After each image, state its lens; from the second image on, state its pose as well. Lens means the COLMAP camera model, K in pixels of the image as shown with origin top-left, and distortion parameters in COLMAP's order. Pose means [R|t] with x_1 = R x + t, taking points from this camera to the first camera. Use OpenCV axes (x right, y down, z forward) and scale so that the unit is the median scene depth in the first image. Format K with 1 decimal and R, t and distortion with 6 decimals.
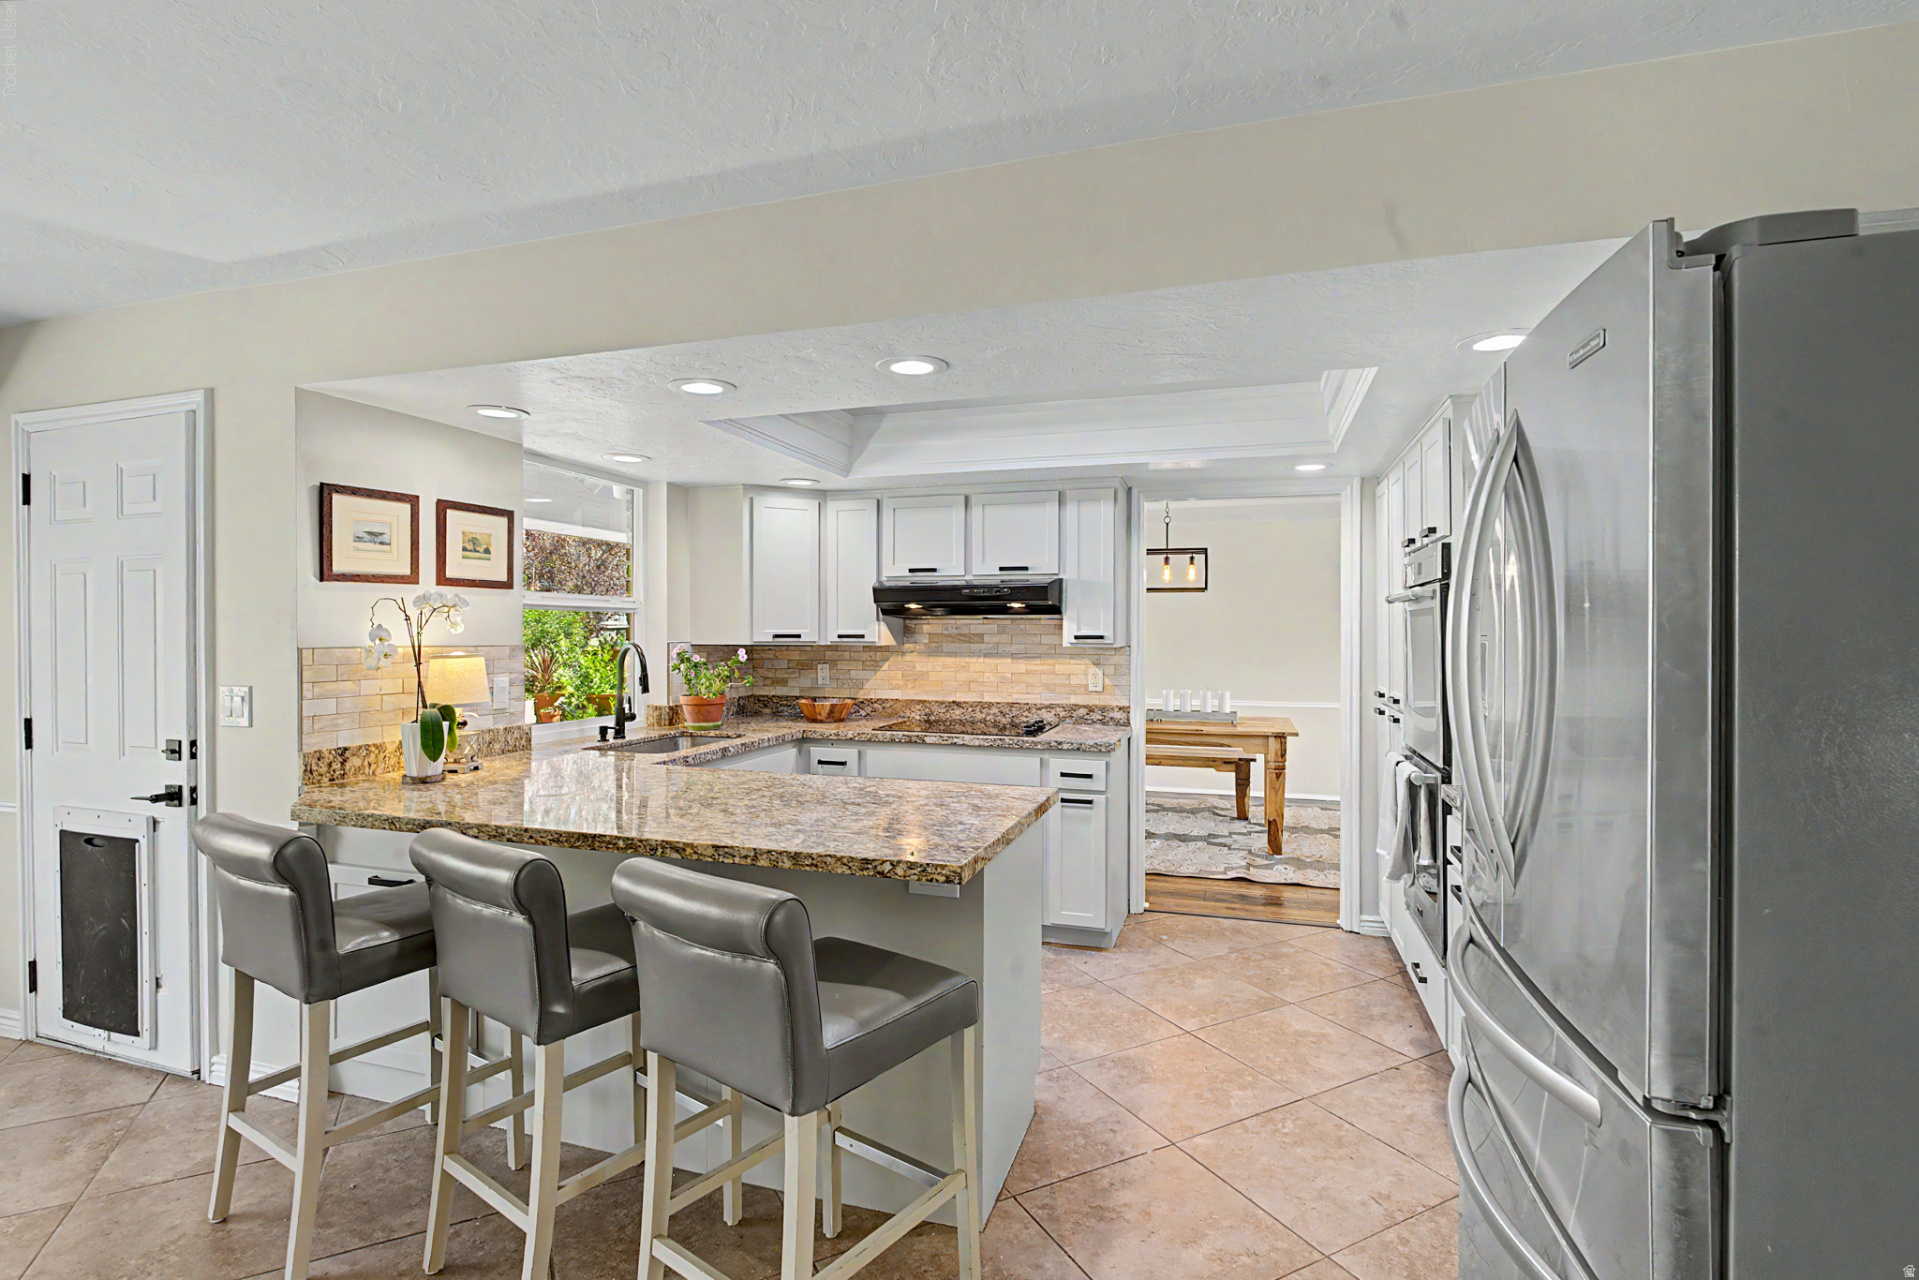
lens RADIAL K [[888.9, 0, 960.7], [0, 888.9, 631.9], [0, 0, 1]] dist [-0.004256, 0.000861]
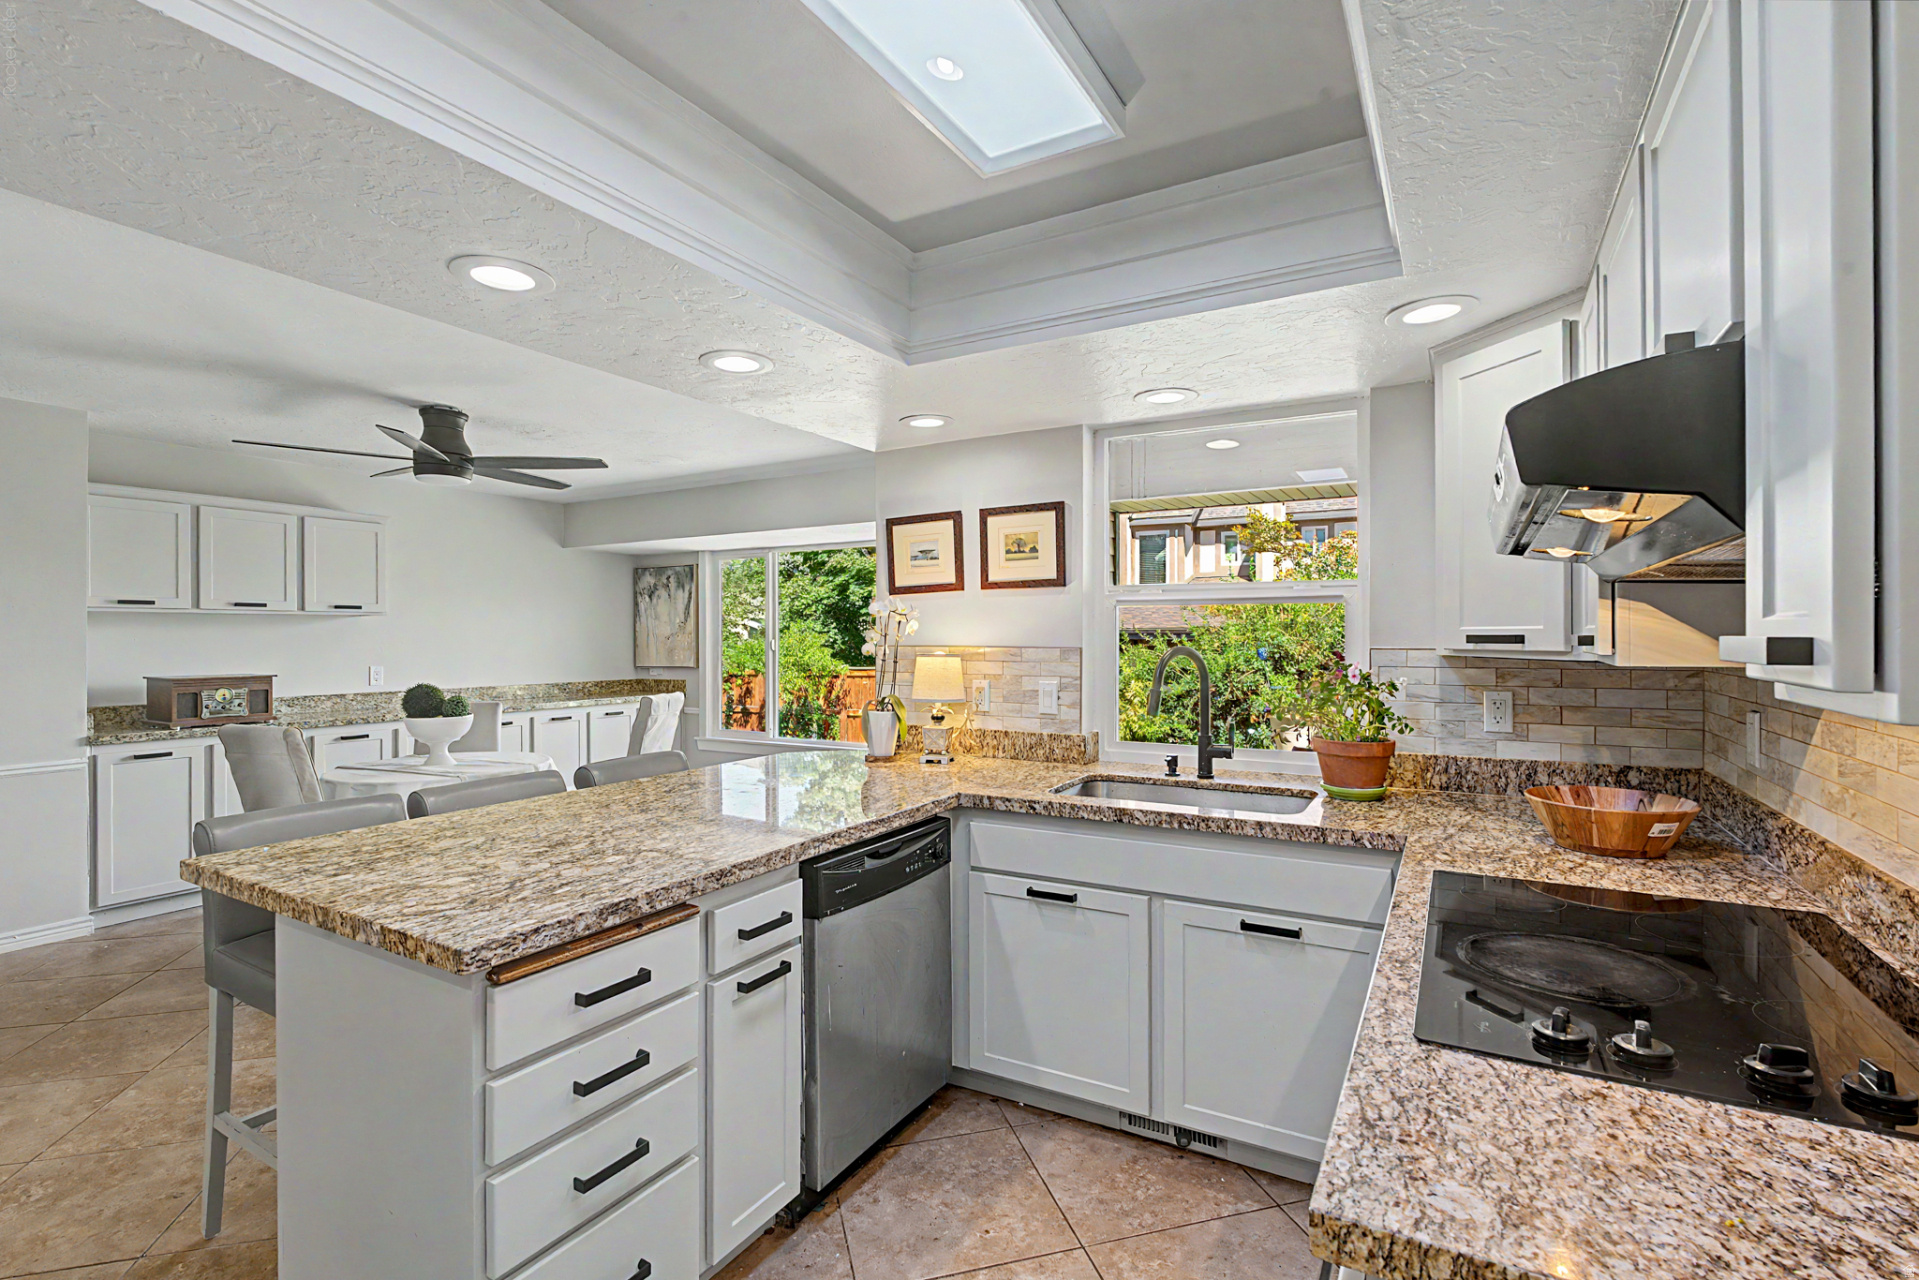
lens RADIAL K [[888.9, 0, 956.9], [0, 888.9, 637.4], [0, 0, 1]] dist [-0.004256, 0.000861]
pose [[-0.211005, 0.002170, -0.977482, 0.463131], [0.002771, 0.999995, 0.001622, 0.003127], [0.977481, -0.002366, -0.211010, 1.191497]]
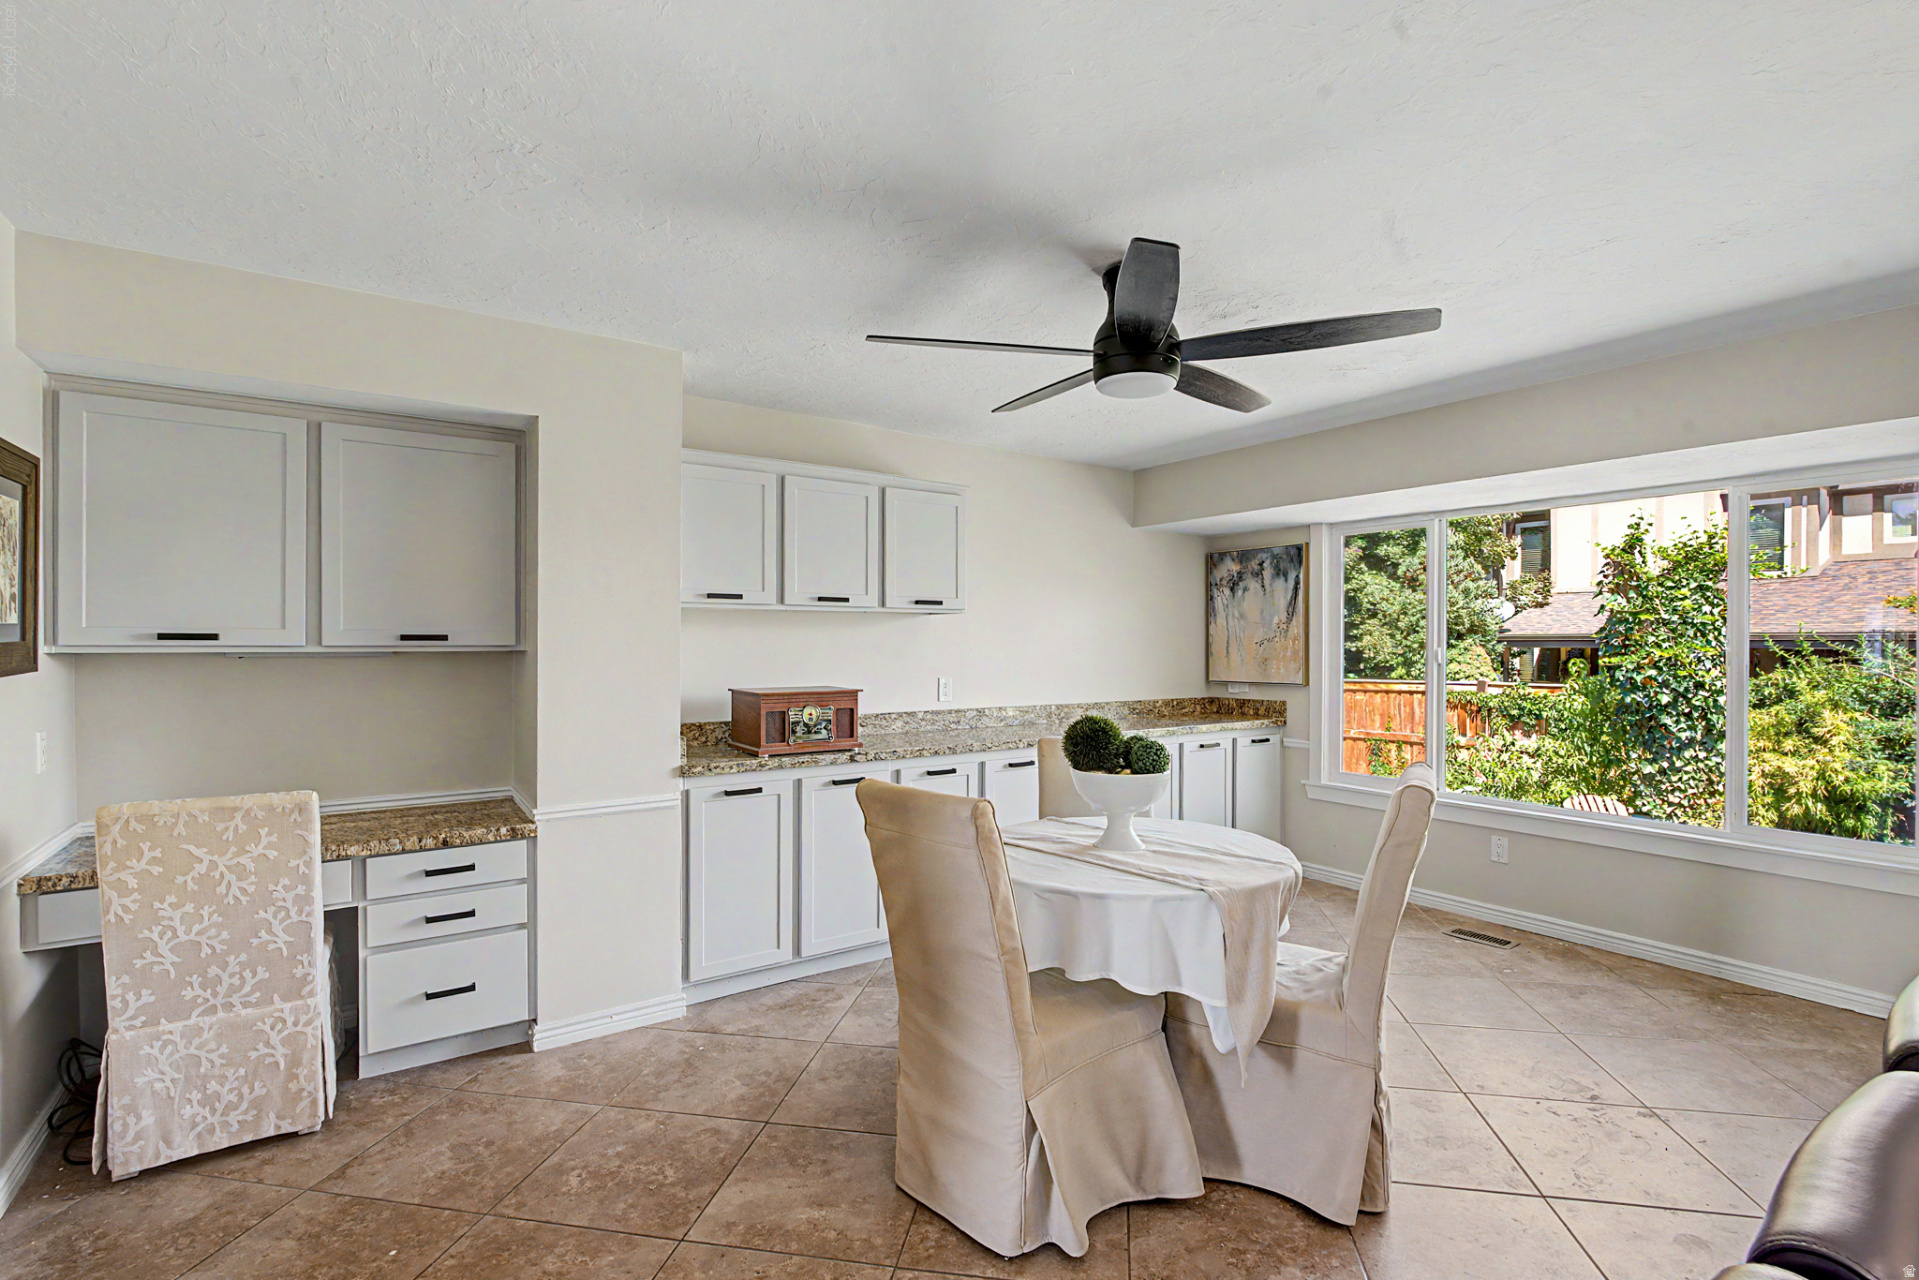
lens RADIAL K [[888.9, 0, 966.0], [0, 888.9, 644.2], [0, 0, 1]] dist [-0.004256, 0.000861]
pose [[-0.598211, 0.001439, -0.801337, 0.387429], [-0.003528, 0.999984, 0.004430, 0.002754], [0.801331, 0.005477, -0.598196, 1.061790]]
